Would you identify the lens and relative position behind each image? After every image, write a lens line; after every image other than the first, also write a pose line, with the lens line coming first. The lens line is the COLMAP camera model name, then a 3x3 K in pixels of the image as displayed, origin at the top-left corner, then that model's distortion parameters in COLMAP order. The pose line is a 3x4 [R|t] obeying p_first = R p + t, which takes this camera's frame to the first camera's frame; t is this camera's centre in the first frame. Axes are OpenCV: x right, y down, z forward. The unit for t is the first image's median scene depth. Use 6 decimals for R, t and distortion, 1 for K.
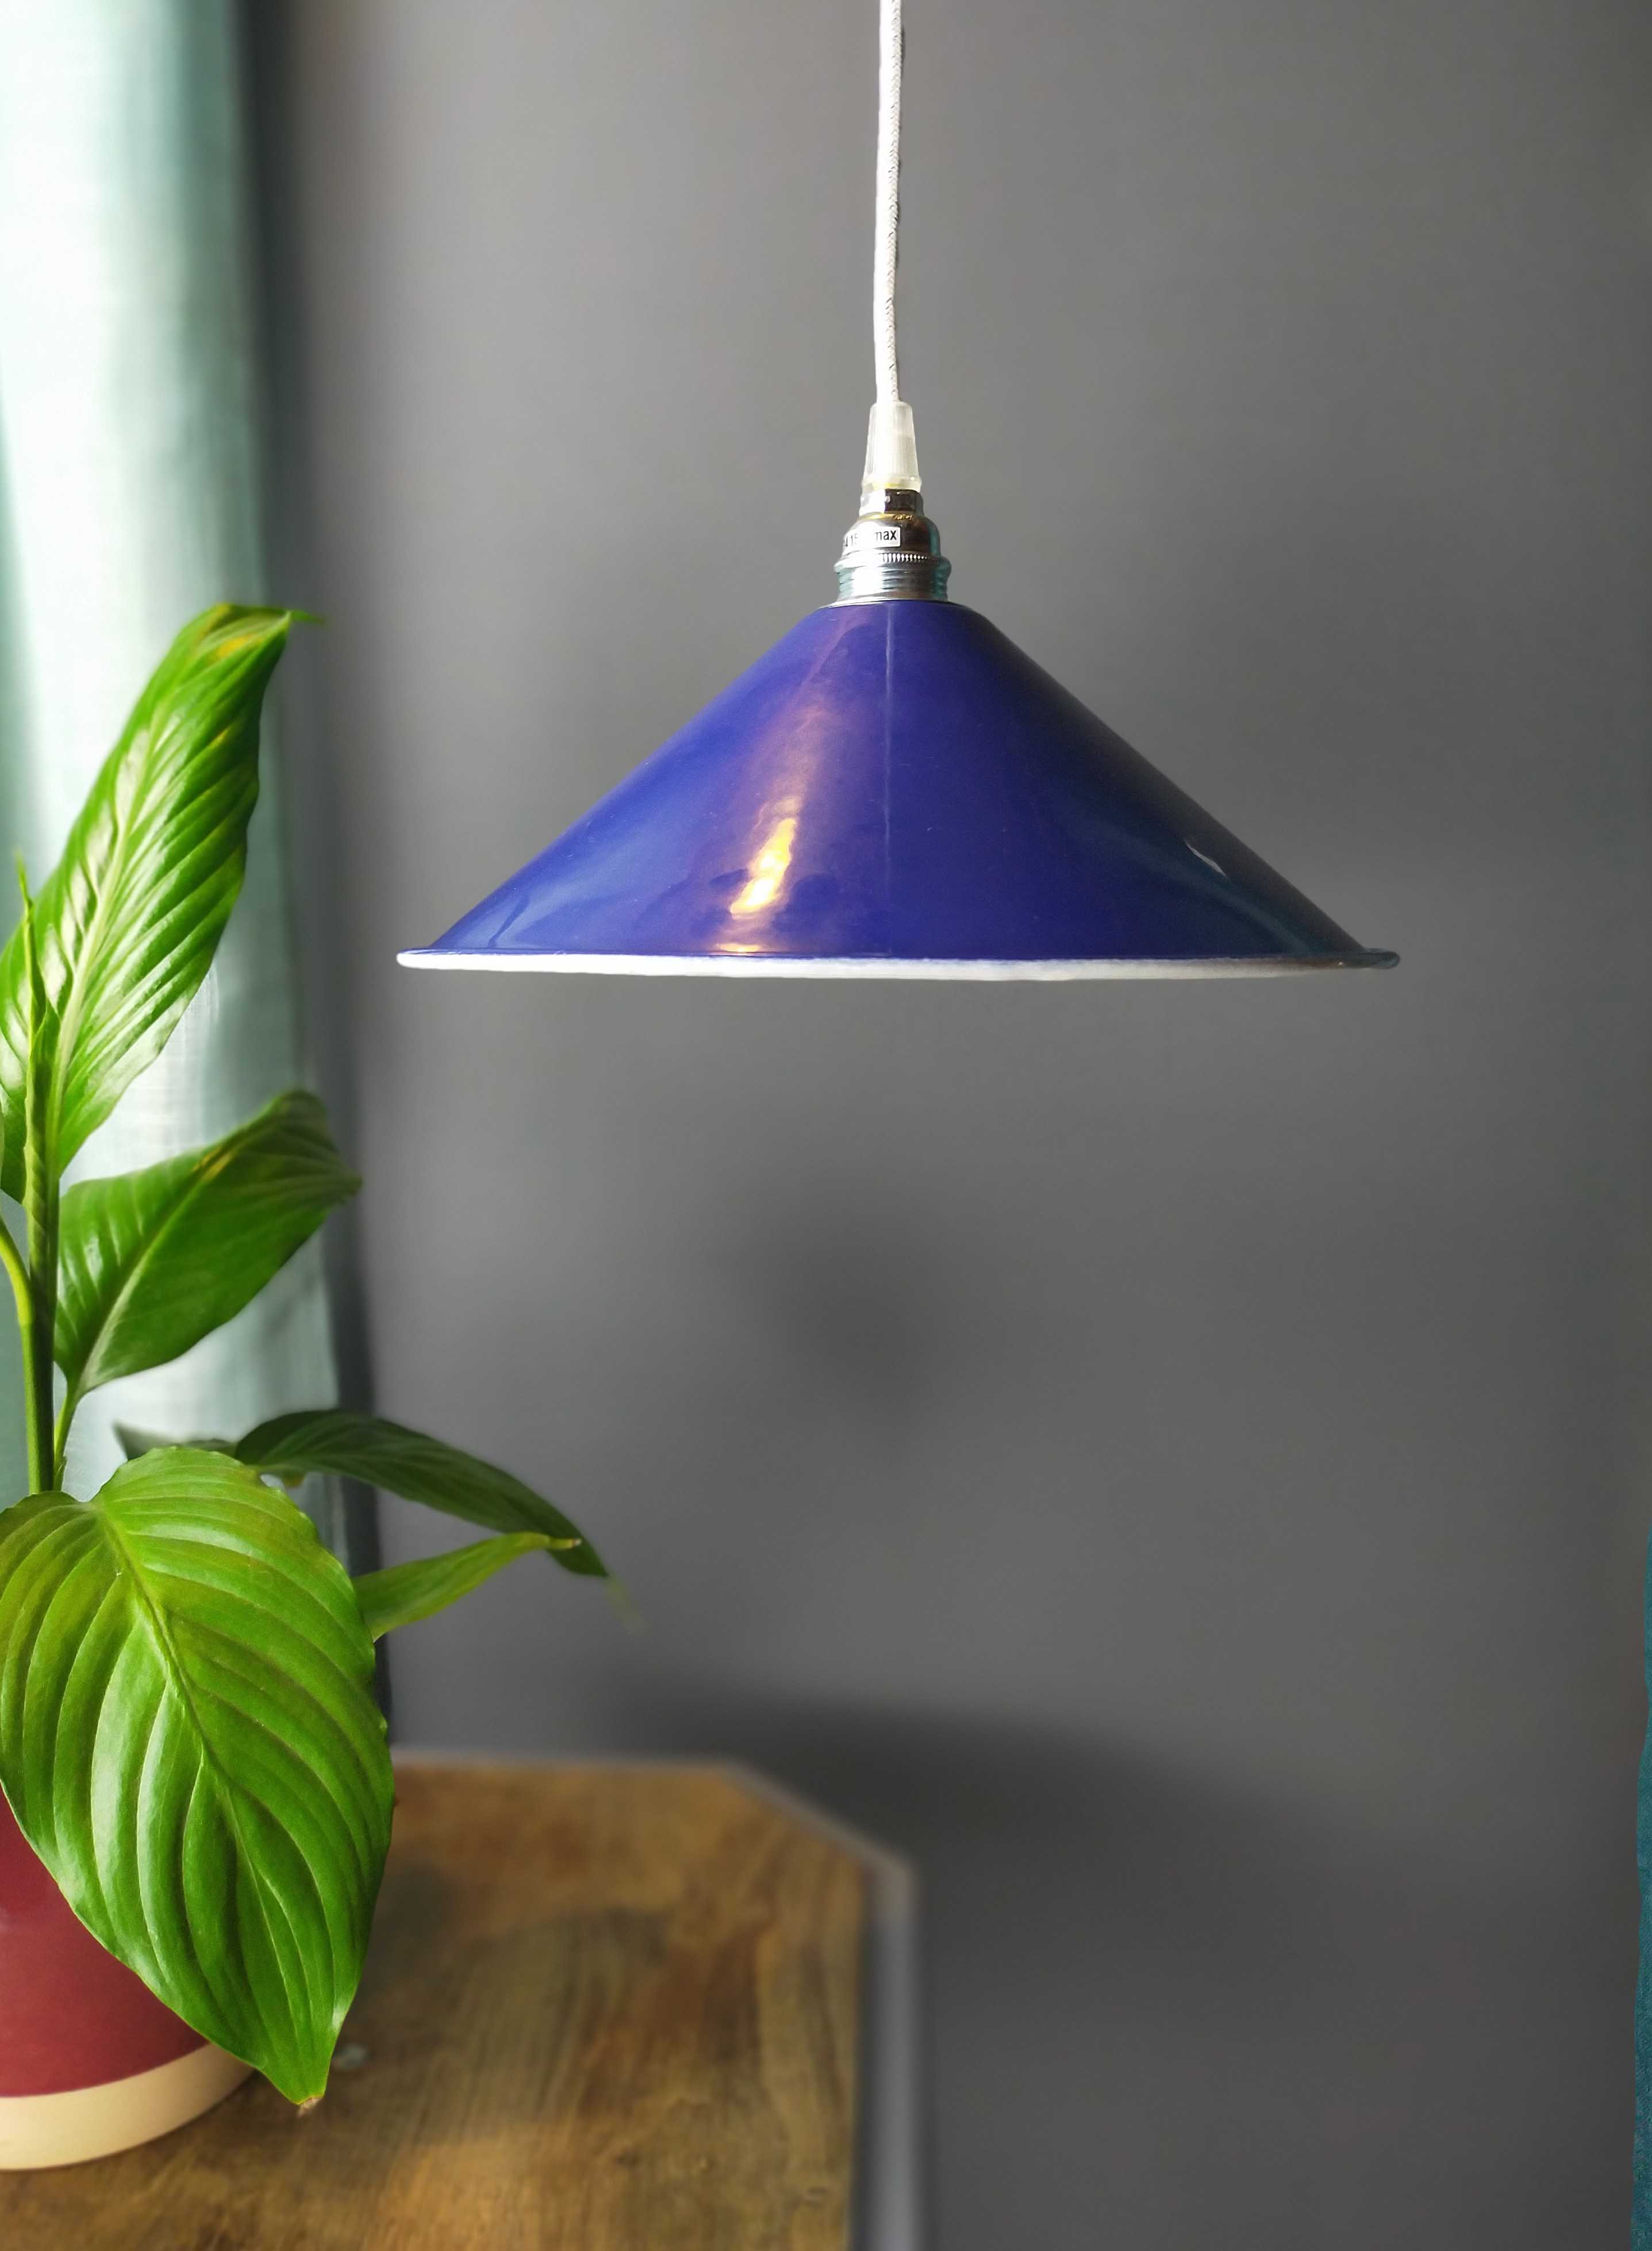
lens RADIAL K [[1863.4, 0, 820.9], [0, 1863.4, 995.5], [0, 0, 1]] dist [-0.007693, -0.003030]
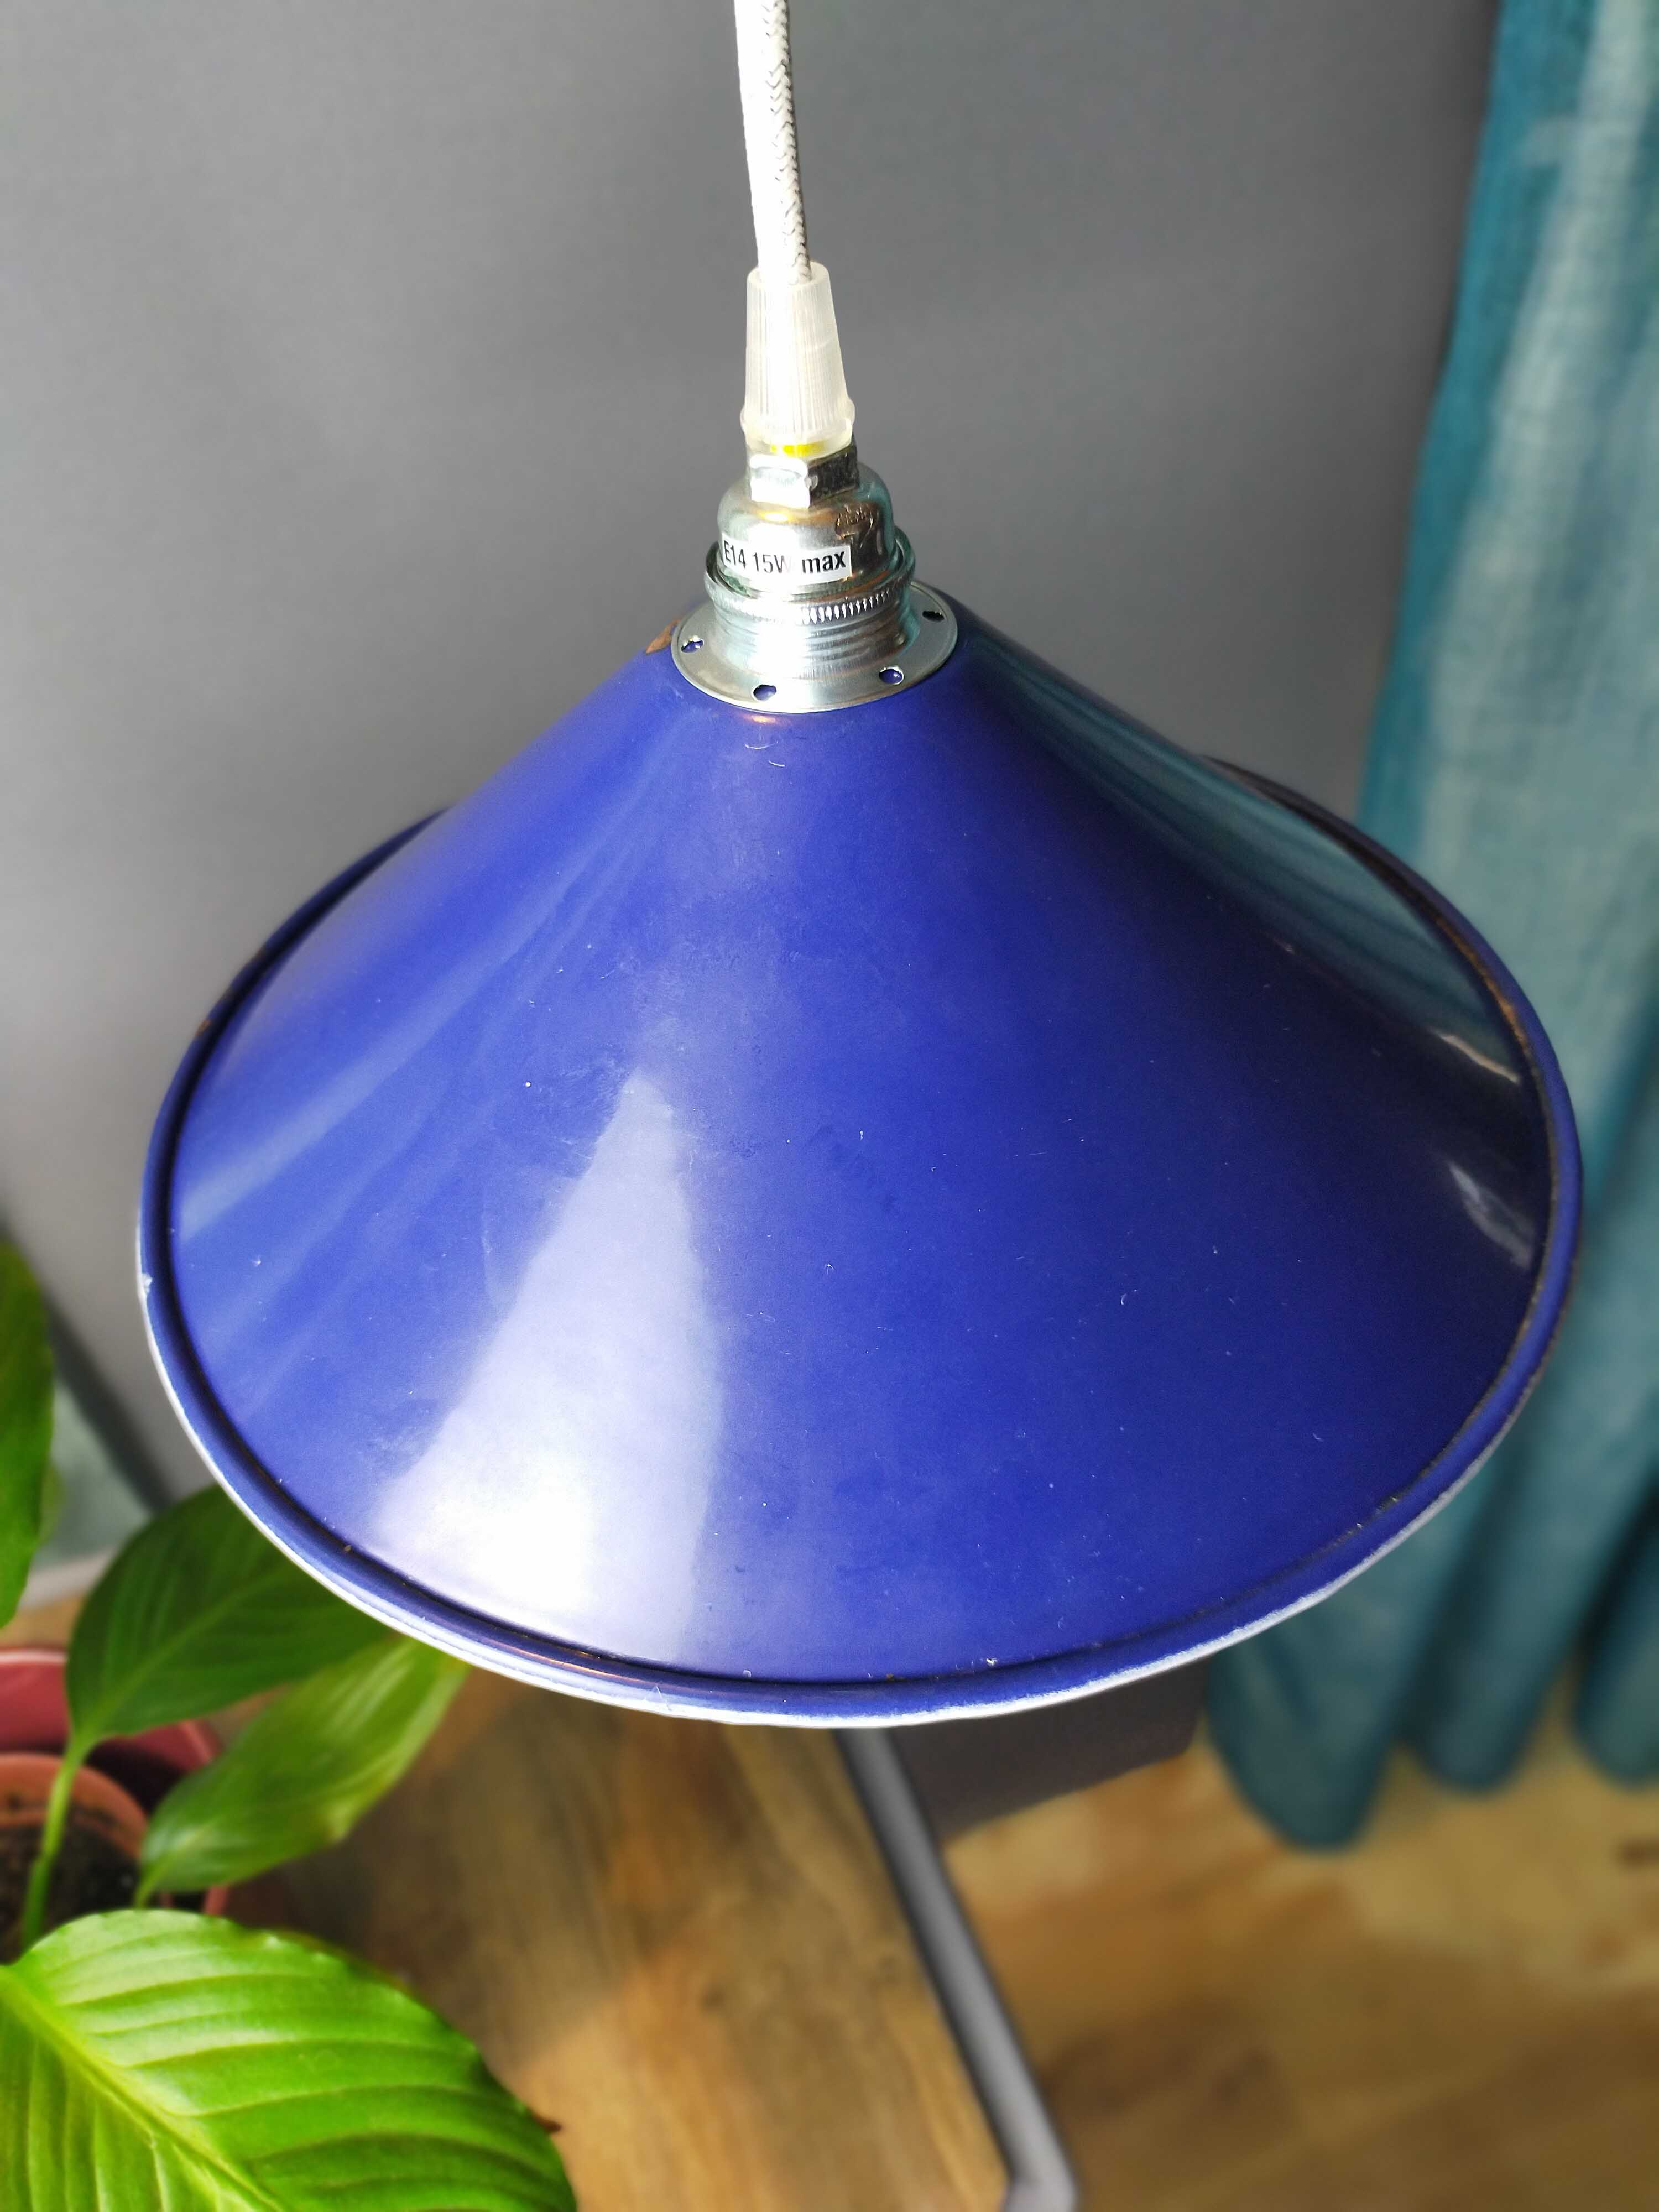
lens RADIAL K [[1786.2, 0, 841.5], [0, 1786.2, 1109.1], [0, 0, 1]] dist [0.030294, -0.062583]
pose [[0.916564, -0.307840, 0.255237, -0.144340], [0.076291, 0.761157, 0.644065, -0.458199], [-0.392544, -0.570854, 0.721134, 0.514693]]
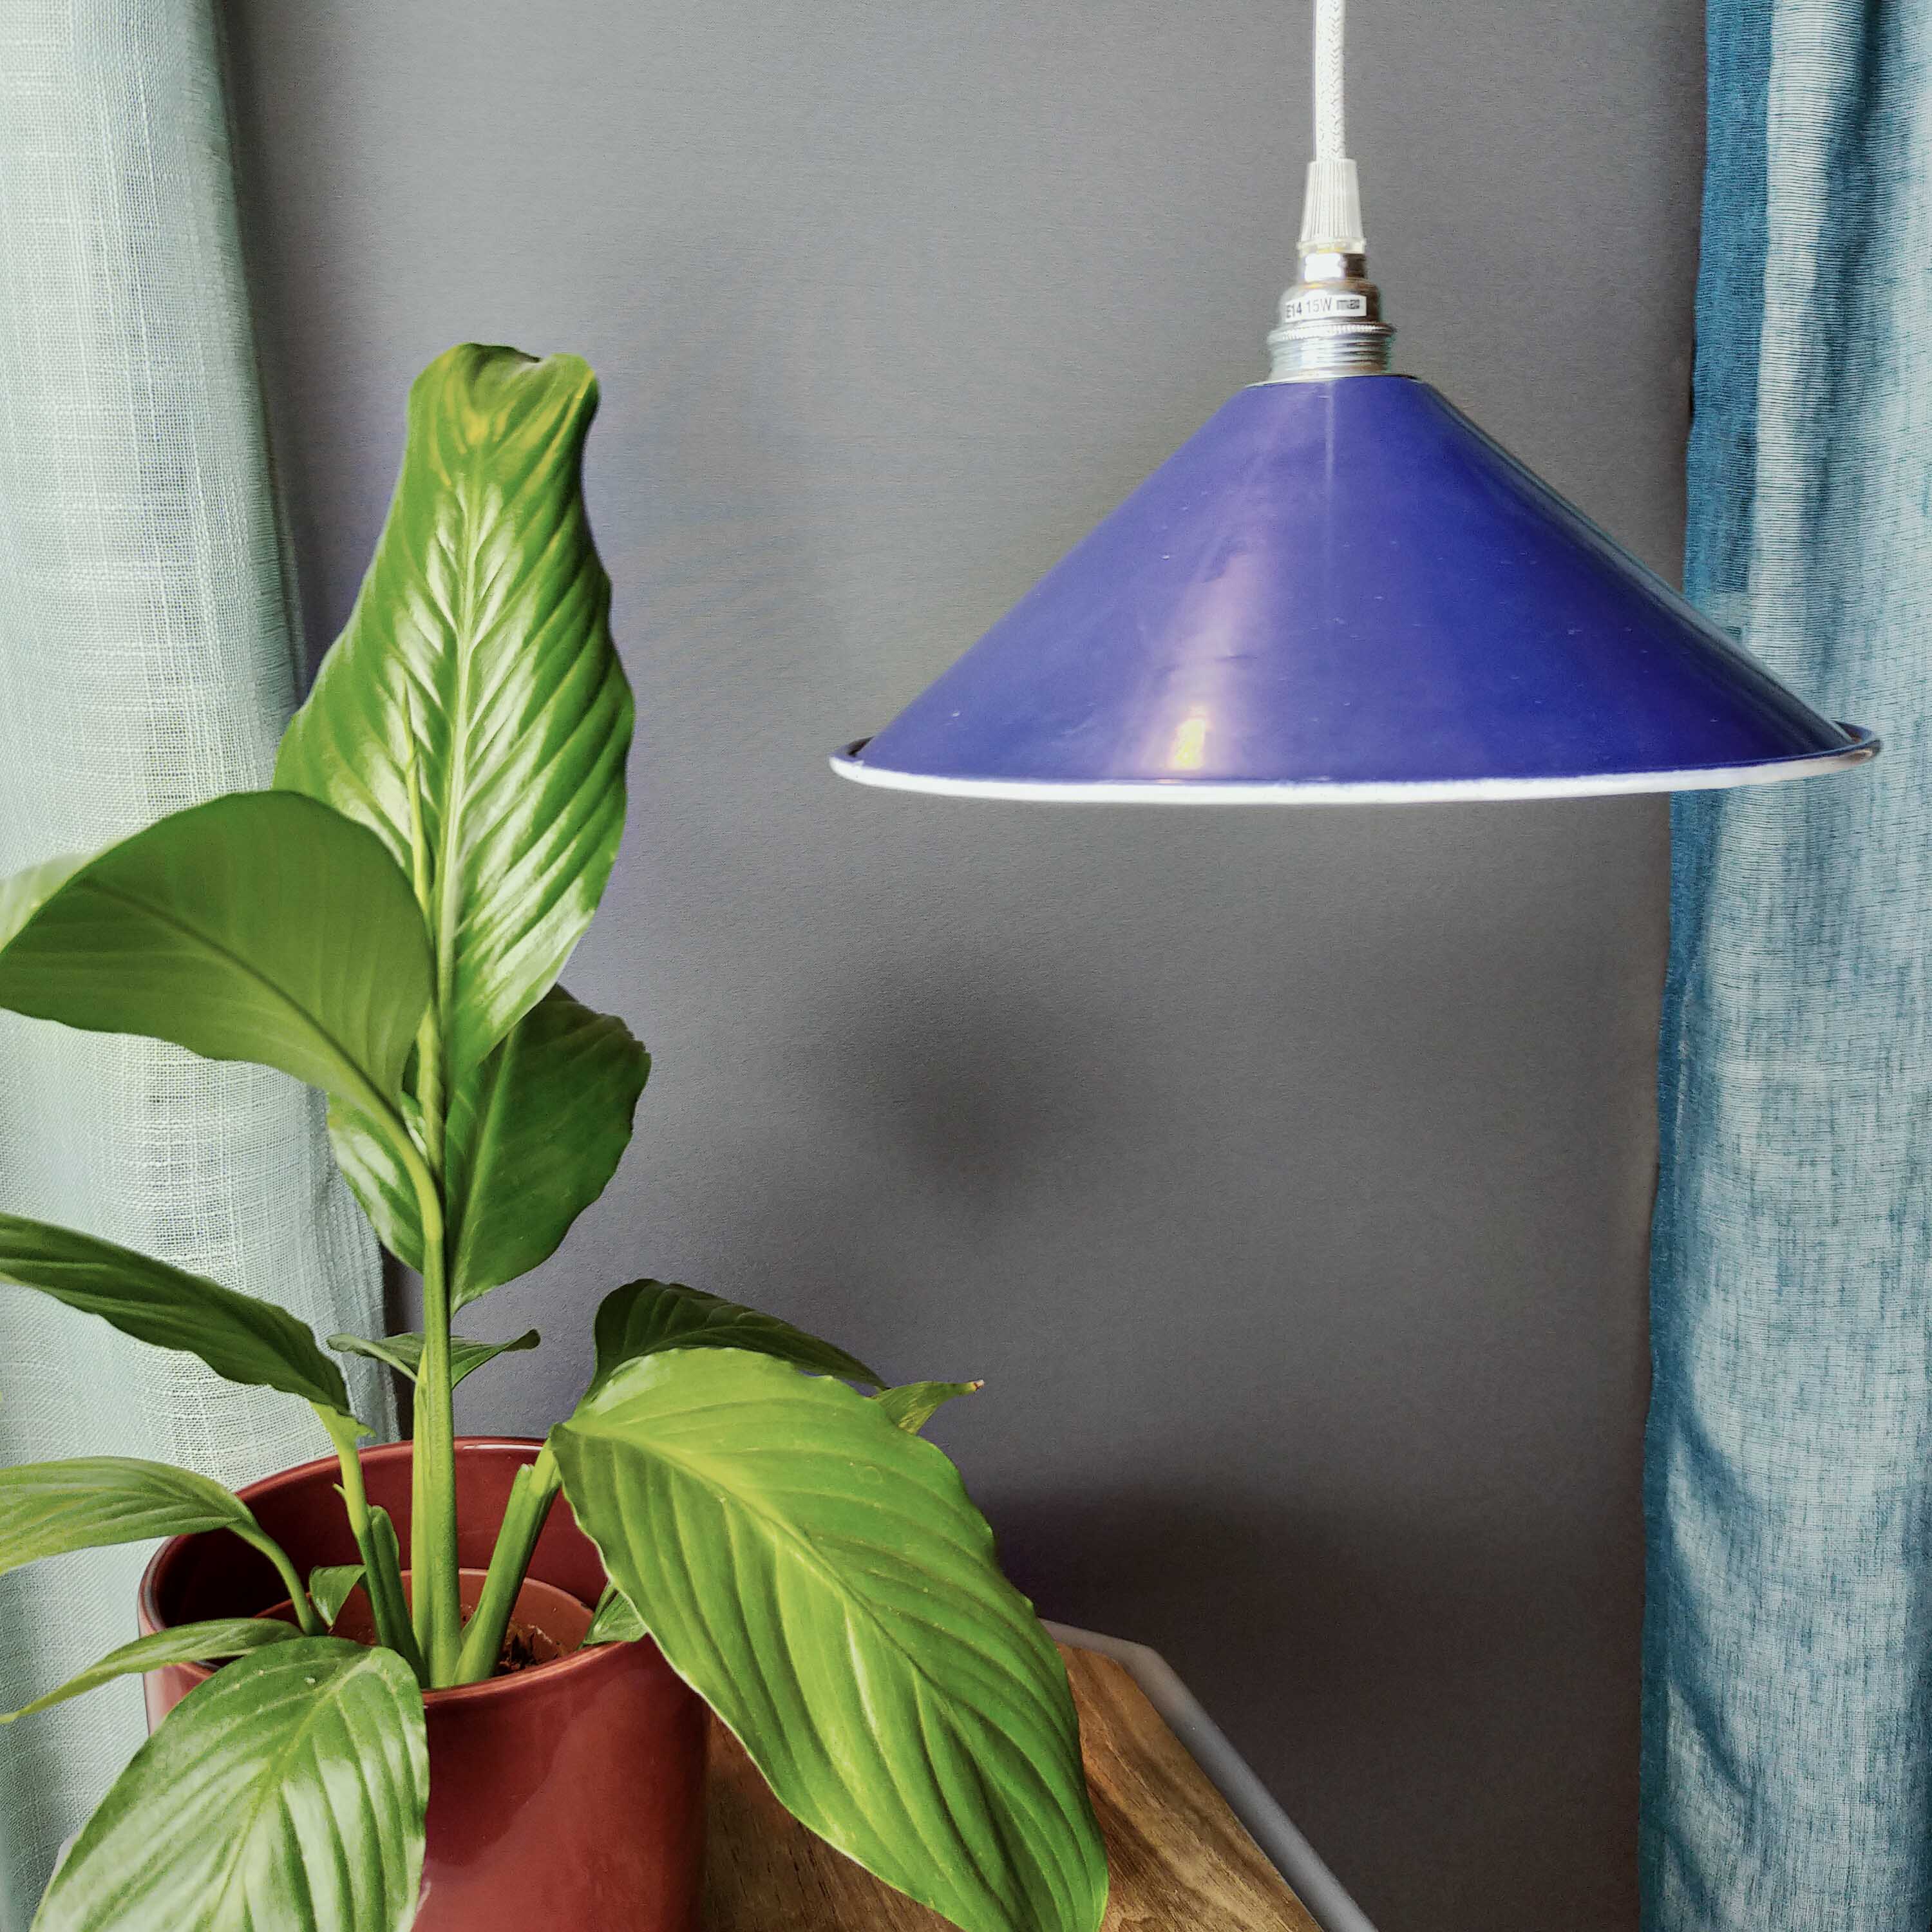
lens RADIAL K [[2096.3, 0, 965.9], [0, 2096.3, 858.7], [0, 0, 1]] dist [0.146429, -0.316564]
pose [[0.934871, -0.080464, 0.345747, -0.531393], [0.048969, 0.993892, 0.098896, -0.080531], [-0.351593, -0.075524, 0.933102, 0.028746]]
